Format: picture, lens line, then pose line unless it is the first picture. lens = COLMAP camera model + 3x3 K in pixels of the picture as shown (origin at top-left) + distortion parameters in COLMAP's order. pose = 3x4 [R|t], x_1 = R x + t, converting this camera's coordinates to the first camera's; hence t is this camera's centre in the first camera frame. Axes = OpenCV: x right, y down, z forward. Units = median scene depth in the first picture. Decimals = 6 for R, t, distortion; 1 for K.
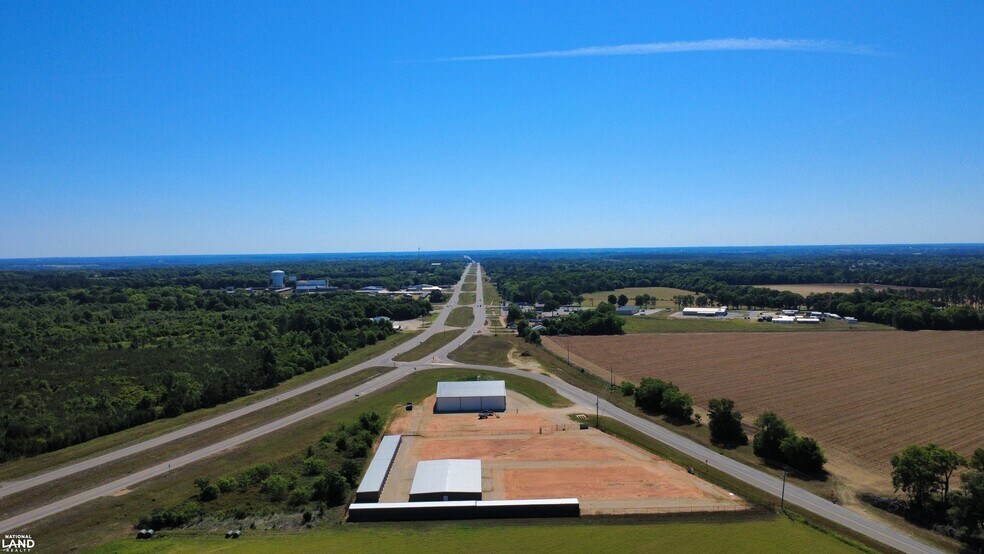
lens RADIAL K [[716.2, 0, 492.0], [0, 716.2, 277.0], [0, 0, 1]] dist [-0.001192, 0.001651]
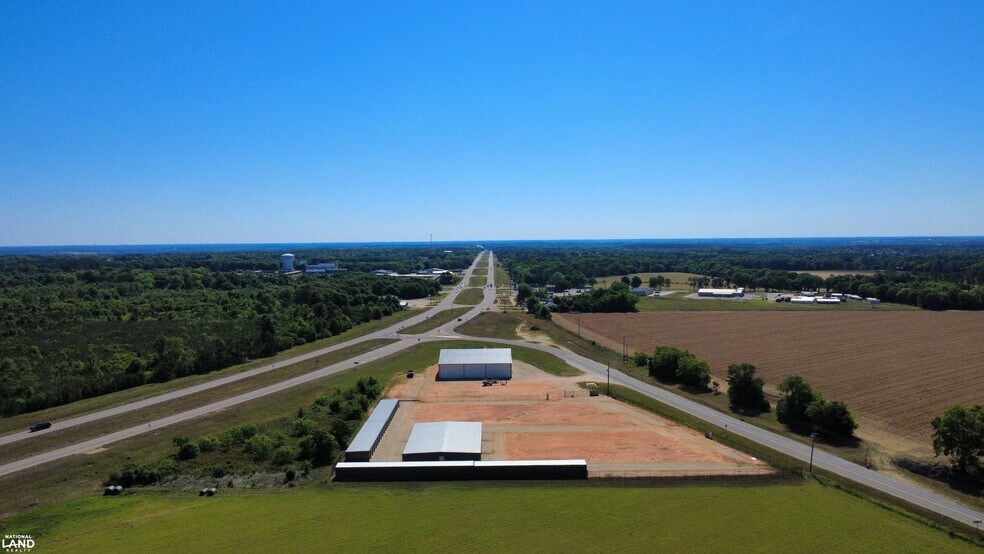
lens RADIAL K [[716.2, 0, 492.0], [0, 716.2, 277.0], [0, 0, 1]] dist [-0.001192, 0.001651]
pose [[0.999815, 0.006204, -0.018227, 0.009275], [-0.005972, 0.999901, 0.012764, 0.038297], [0.018304, -0.012653, 0.999752, 0.051021]]
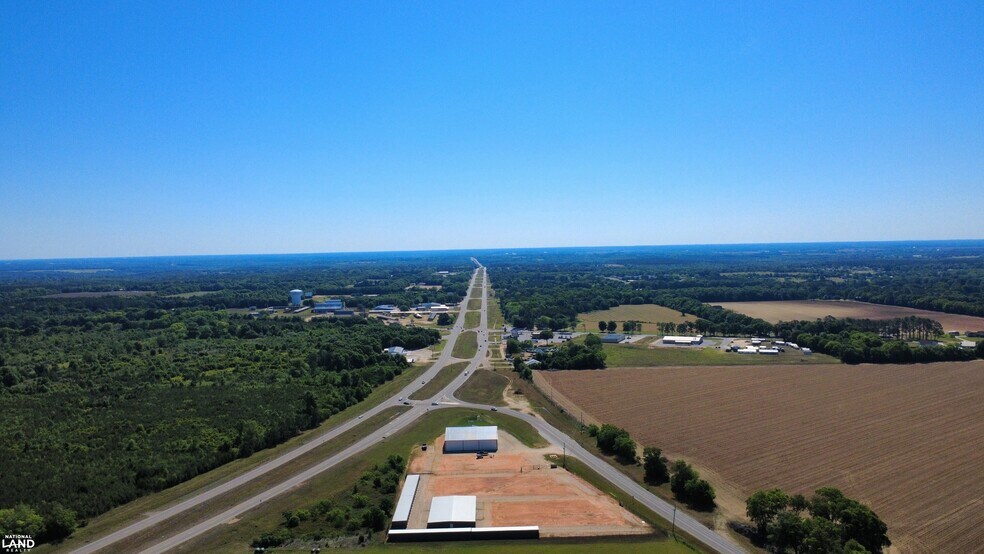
lens RADIAL K [[716.2, 0, 492.0], [0, 716.2, 277.0], [0, 0, 1]] dist [-0.001192, 0.001651]
pose [[0.999934, -0.004936, -0.010376, 0.023412], [0.004972, 0.999982, 0.003439, -0.132231], [0.010359, -0.003491, 0.999940, -0.304429]]
